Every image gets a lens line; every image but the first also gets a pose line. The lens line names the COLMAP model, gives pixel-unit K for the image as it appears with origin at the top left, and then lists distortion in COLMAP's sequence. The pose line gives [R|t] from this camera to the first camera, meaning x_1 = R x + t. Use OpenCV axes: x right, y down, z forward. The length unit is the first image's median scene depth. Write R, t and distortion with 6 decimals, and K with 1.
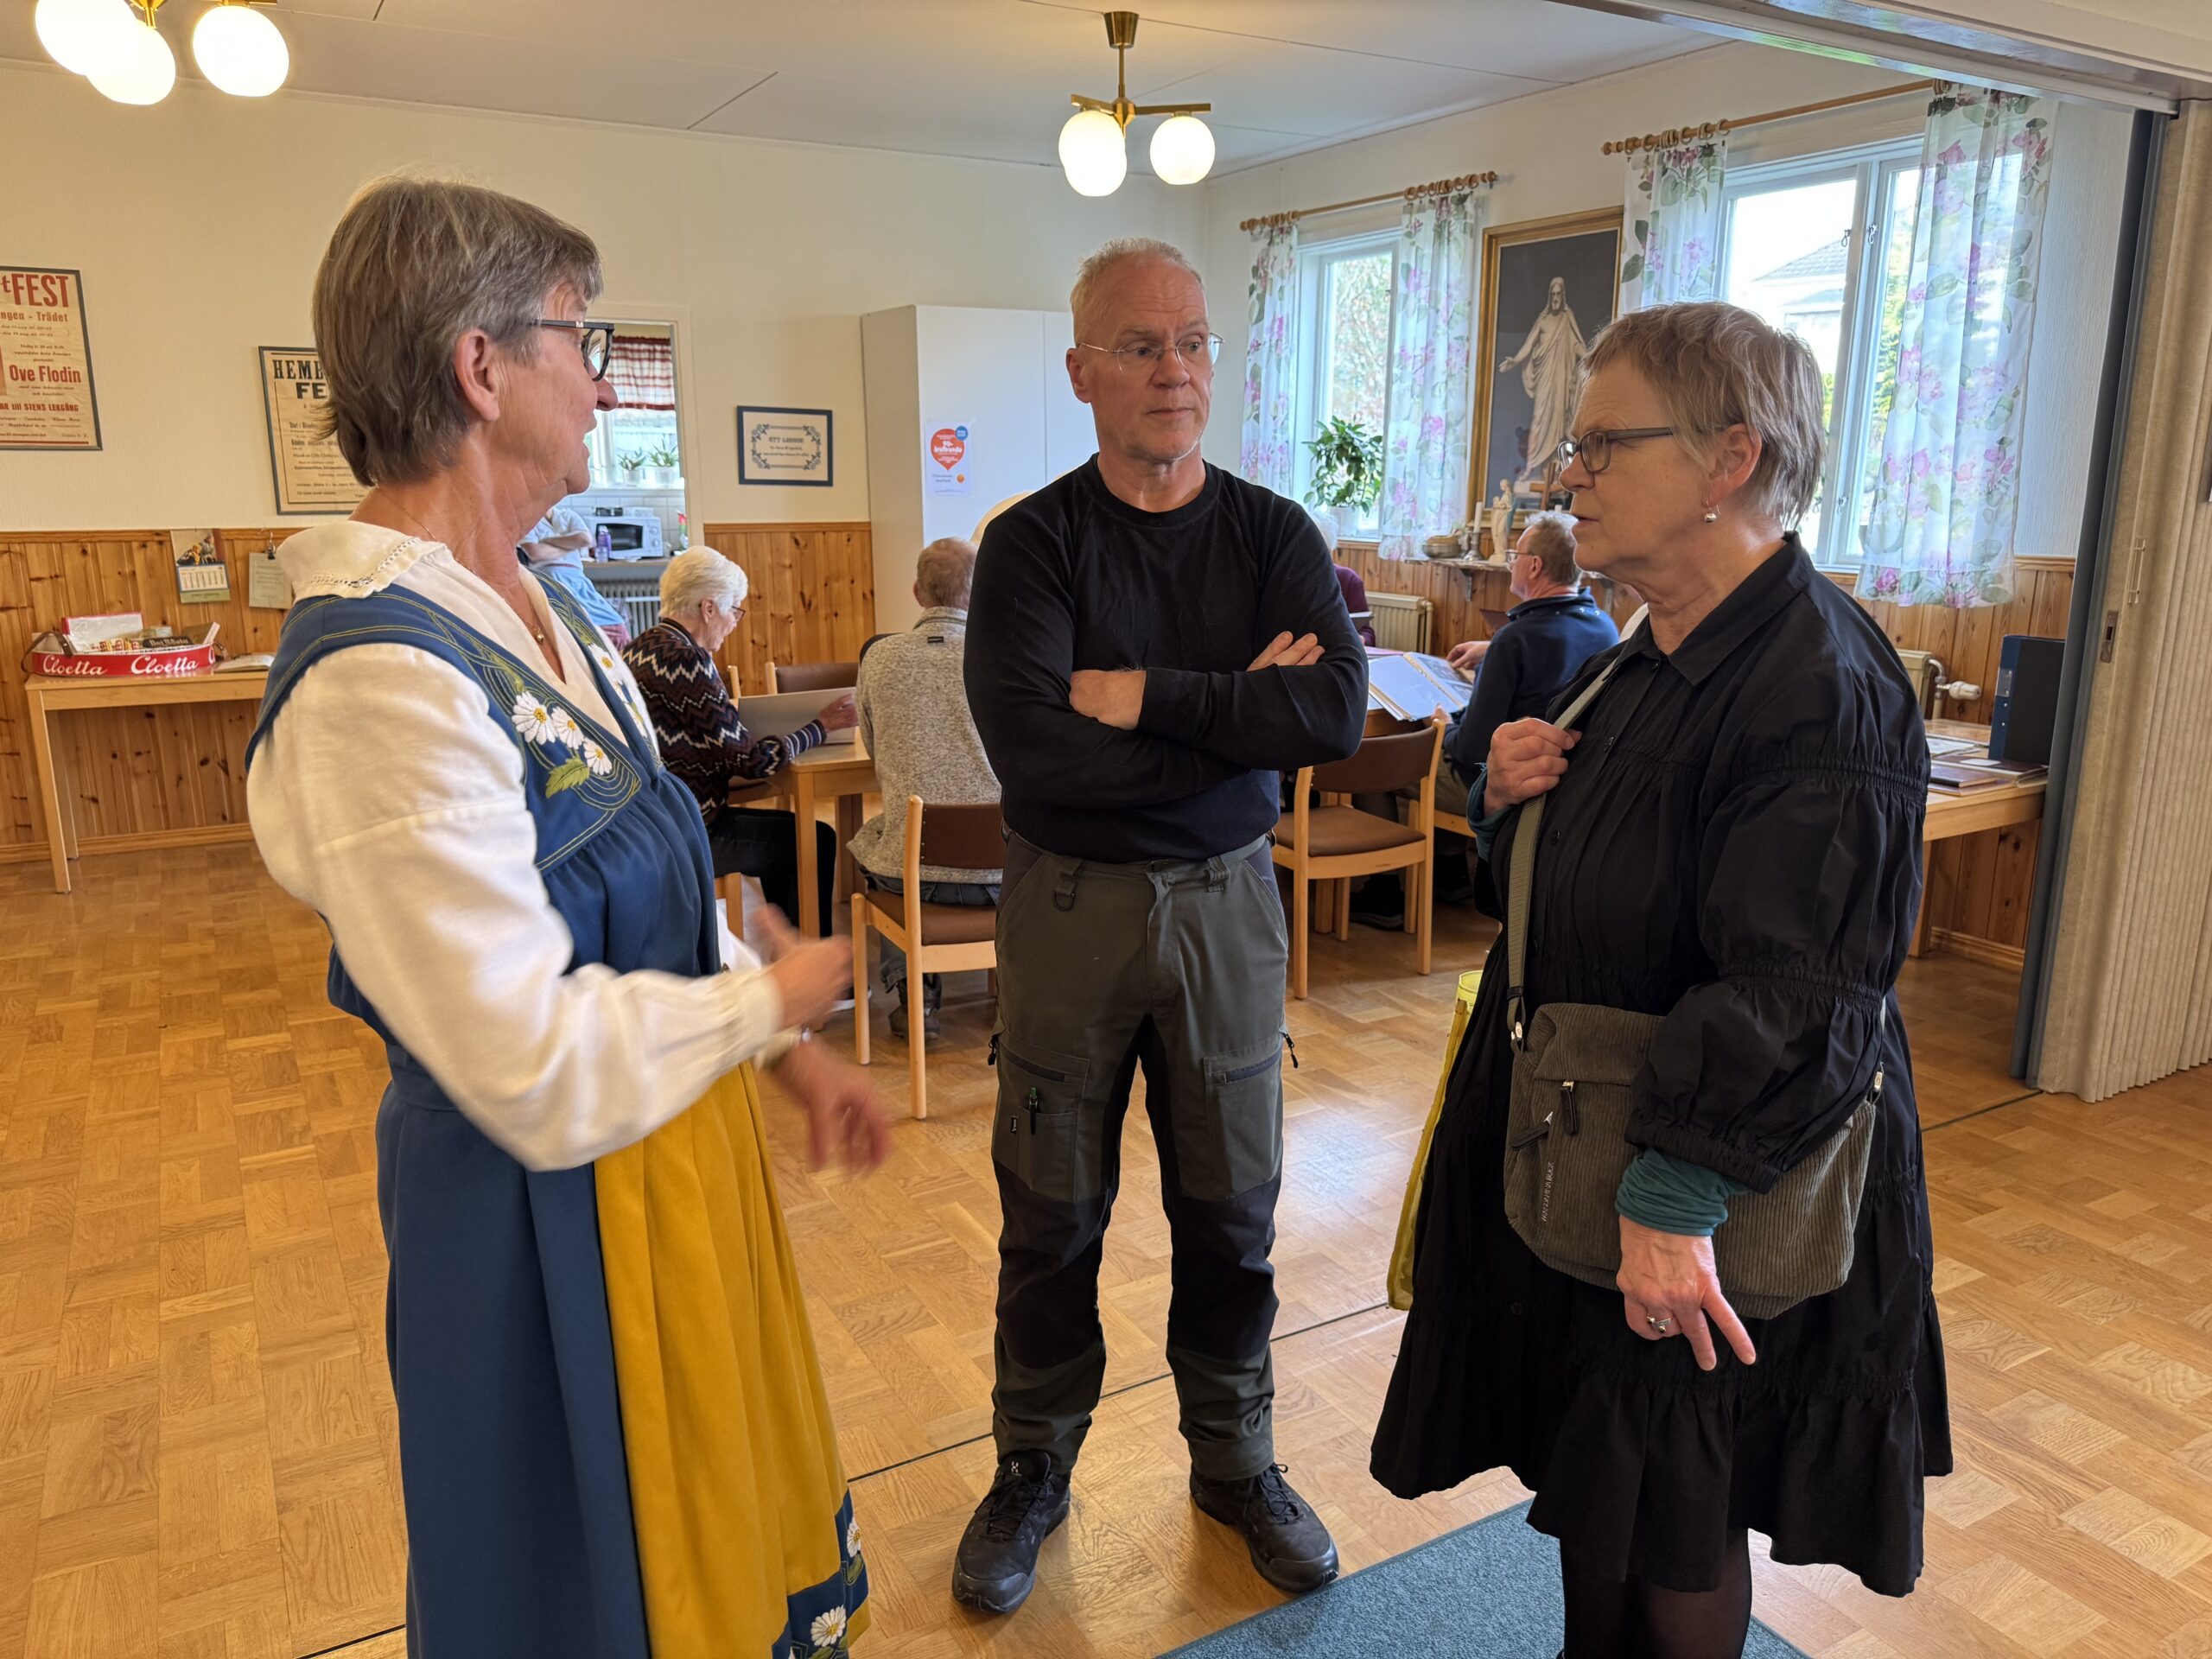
lens RADIAL K [[1540.1, 0, 1093.4], [0, 1540.1, 837.9], [0, 0, 1]] dist [0.040877, -0.039539]
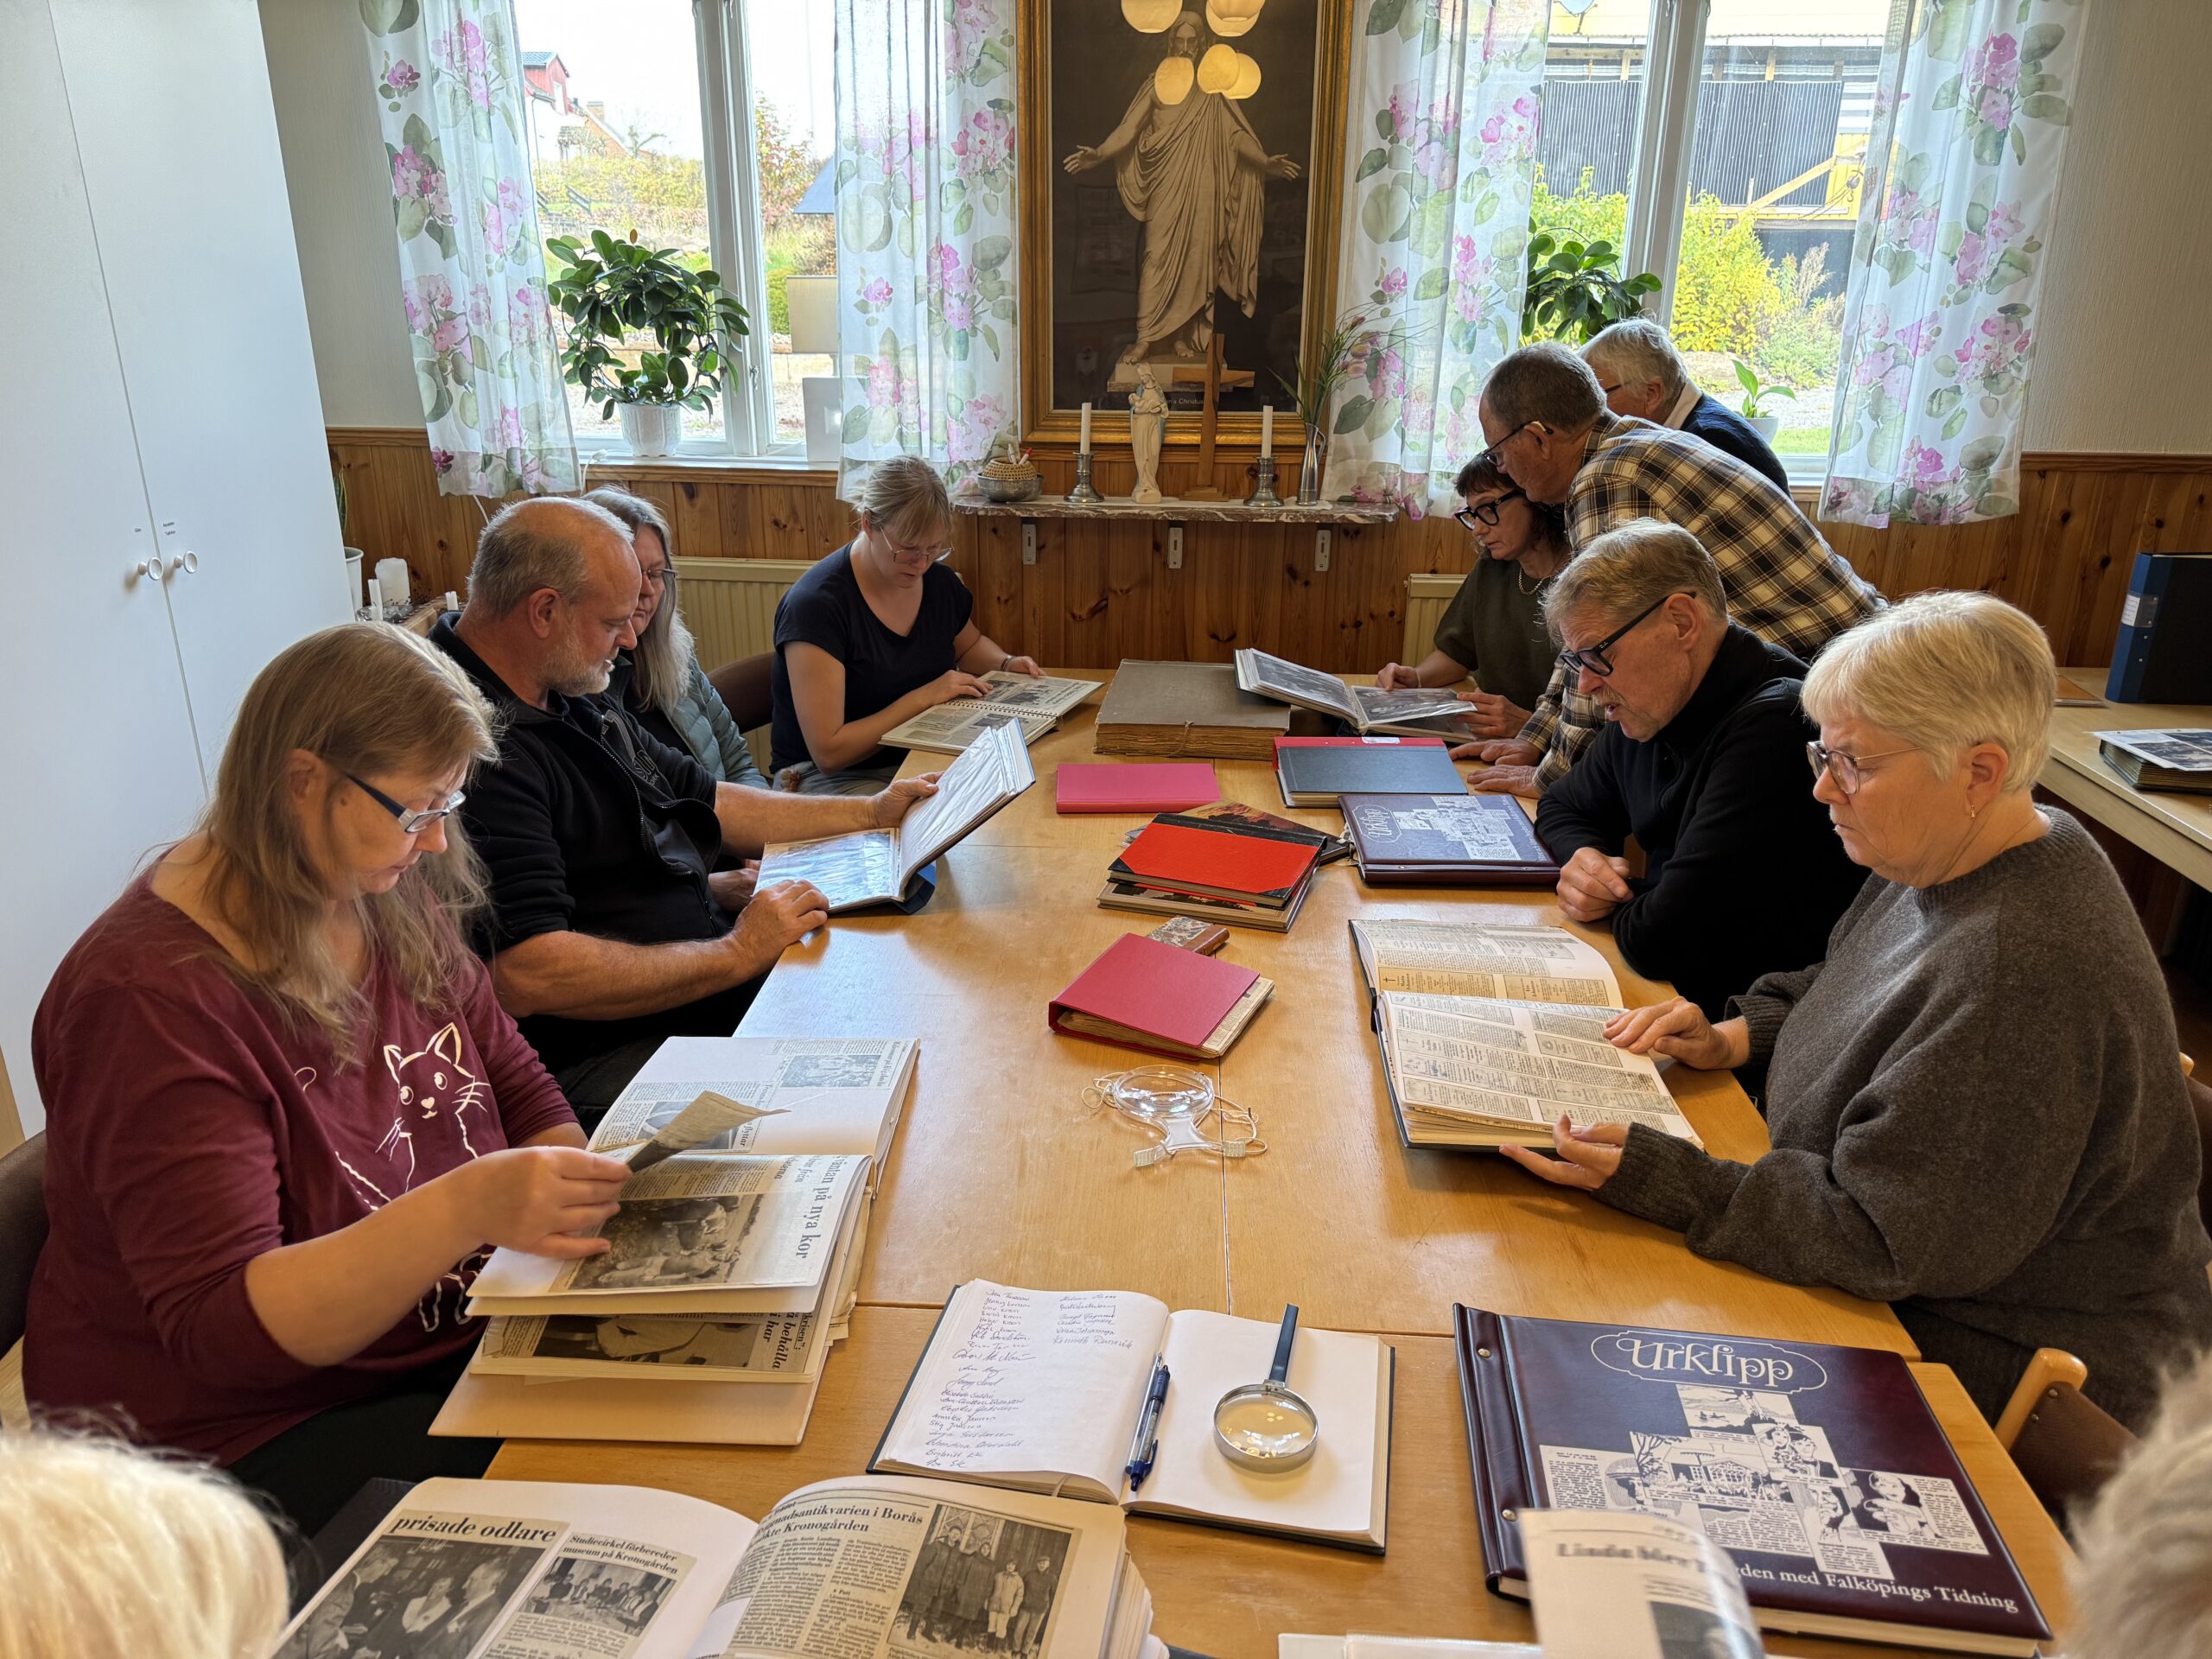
lens RADIAL K [[1540.1, 0, 1103.8], [0, 1540.1, 817.2], [0, 0, 1]] dist [0.040877, -0.039539]
pose [[0.580119, -0.266682, 0.769639, -0.222796], [0.189675, 0.963137, 0.190761, -0.159513], [-0.792140, 0.035317, 0.609317, 0.583925]]
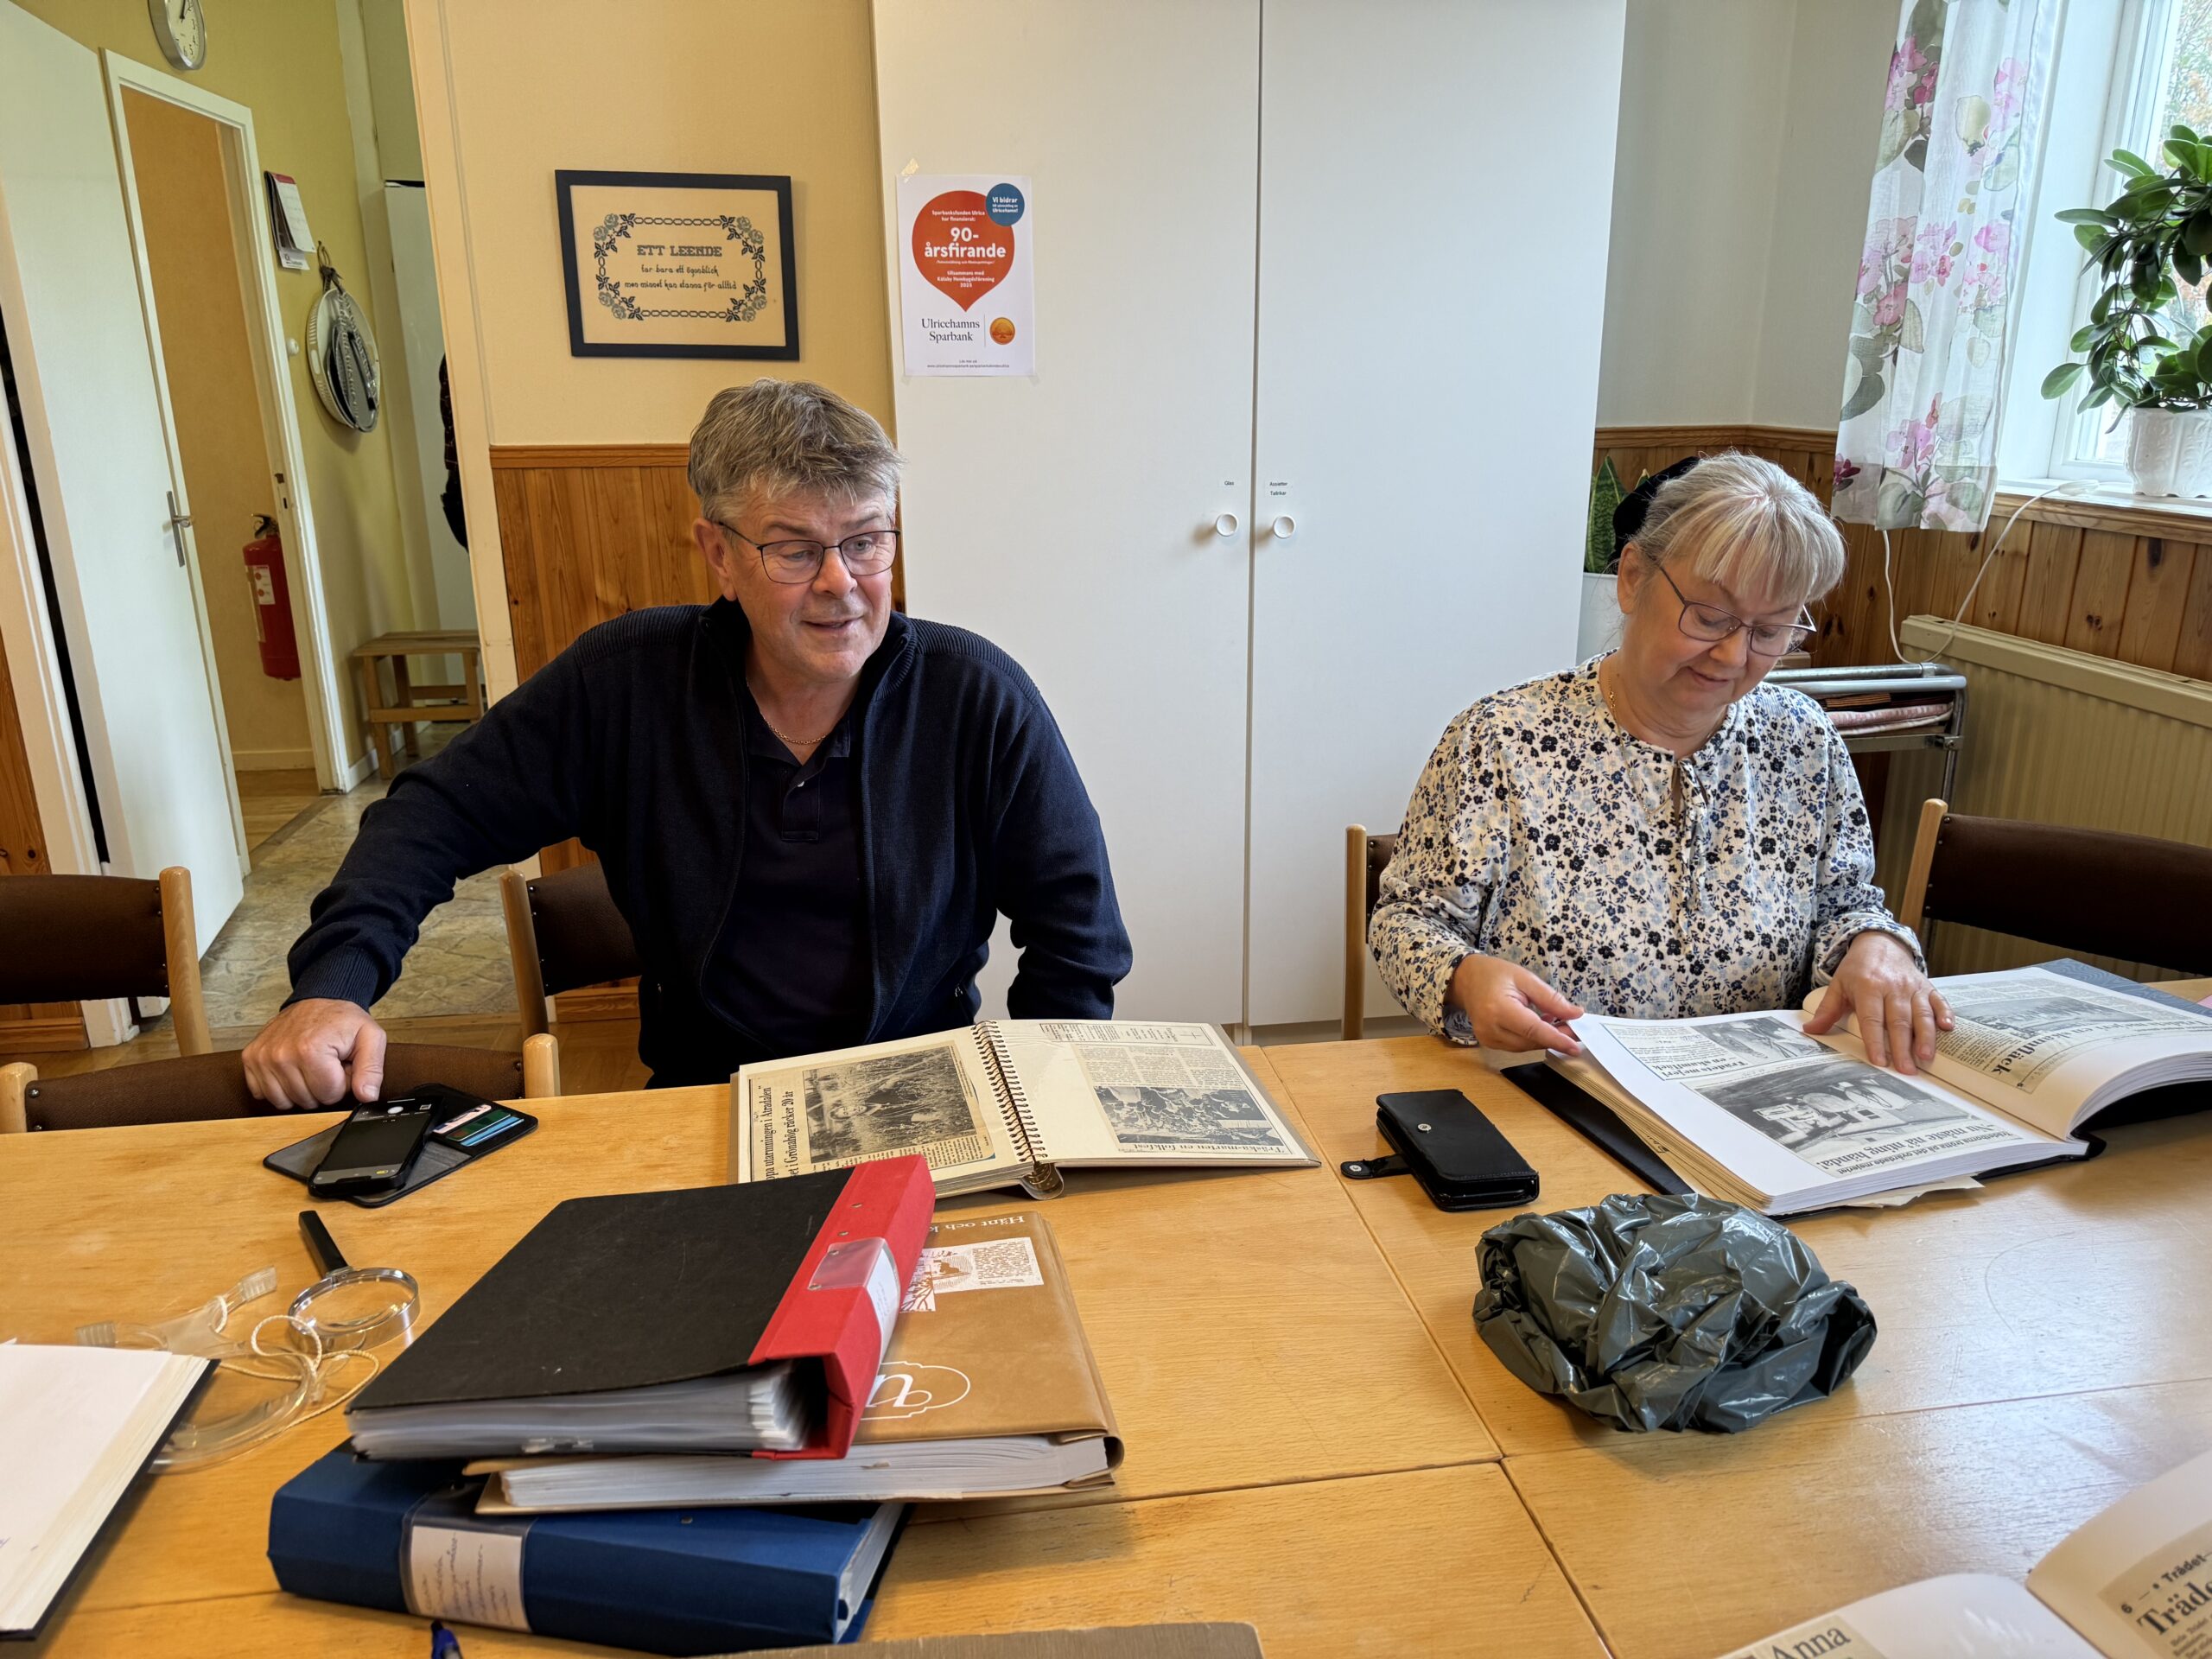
lens RADIAL K [[1540.1, 0, 1101.6], [0, 1540.1, 828.9], [0, 0, 1]] dist [0.040877, -0.039539]
pose [[0.922922, 0.102806, -0.371007, 0.088641], [-0.086321, 0.994409, 0.060817, -0.135929], [0.375185, -0.024103, 0.926637, 0.651639]]
